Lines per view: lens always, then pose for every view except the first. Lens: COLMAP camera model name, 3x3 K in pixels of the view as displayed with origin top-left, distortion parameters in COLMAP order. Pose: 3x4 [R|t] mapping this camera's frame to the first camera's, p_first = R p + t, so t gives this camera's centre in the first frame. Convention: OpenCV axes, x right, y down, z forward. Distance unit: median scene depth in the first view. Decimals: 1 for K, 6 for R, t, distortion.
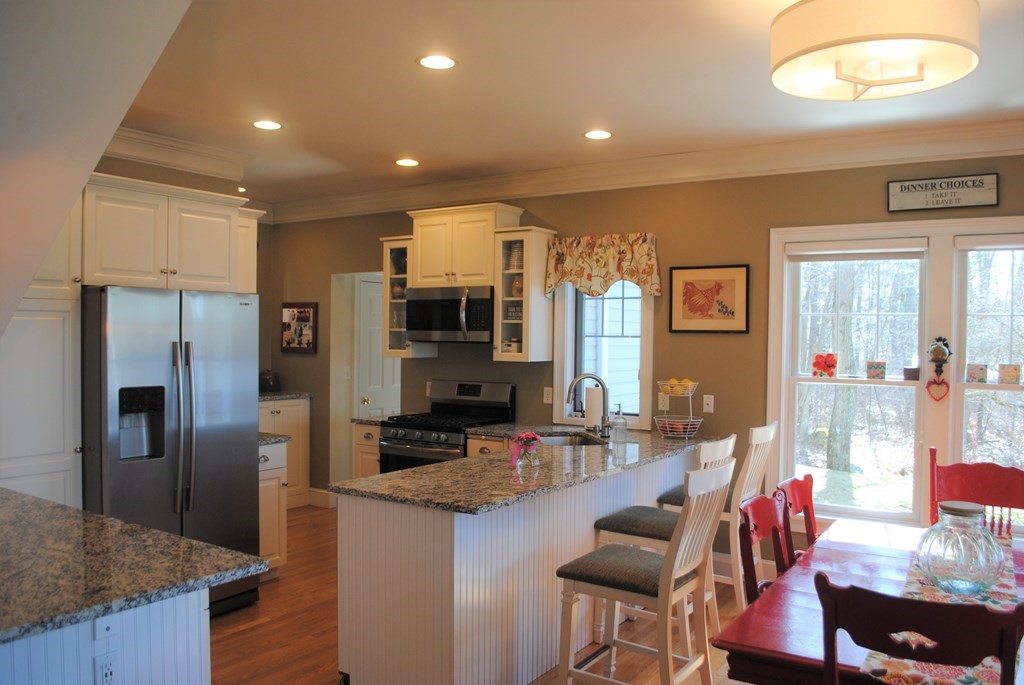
lens RADIAL K [[832.2, 0, 517.6], [0, 832.2, 355.1], [0, 0, 1]] dist [-0.069674, -0.000653]
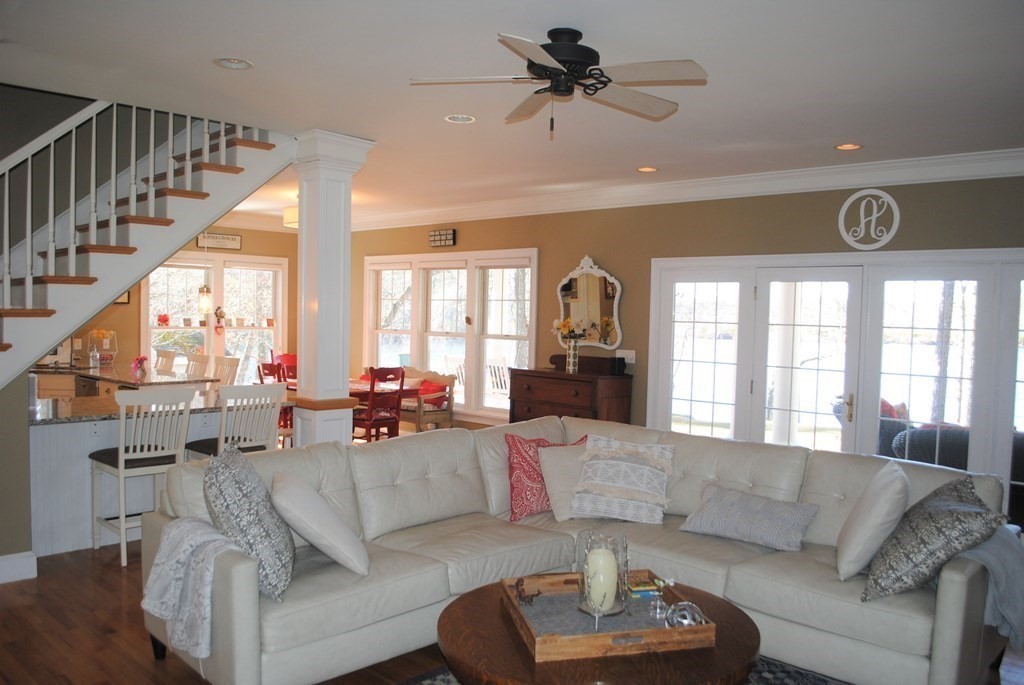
lens RADIAL K [[832.2, 0, 517.6], [0, 832.2, 355.1], [0, 0, 1]] dist [-0.069674, -0.000653]
pose [[0.152663, -0.055211, 0.986735, -1.533989], [0.002597, 0.998457, 0.055465, -0.011618], [-0.988275, -0.005905, 0.152571, -0.161070]]
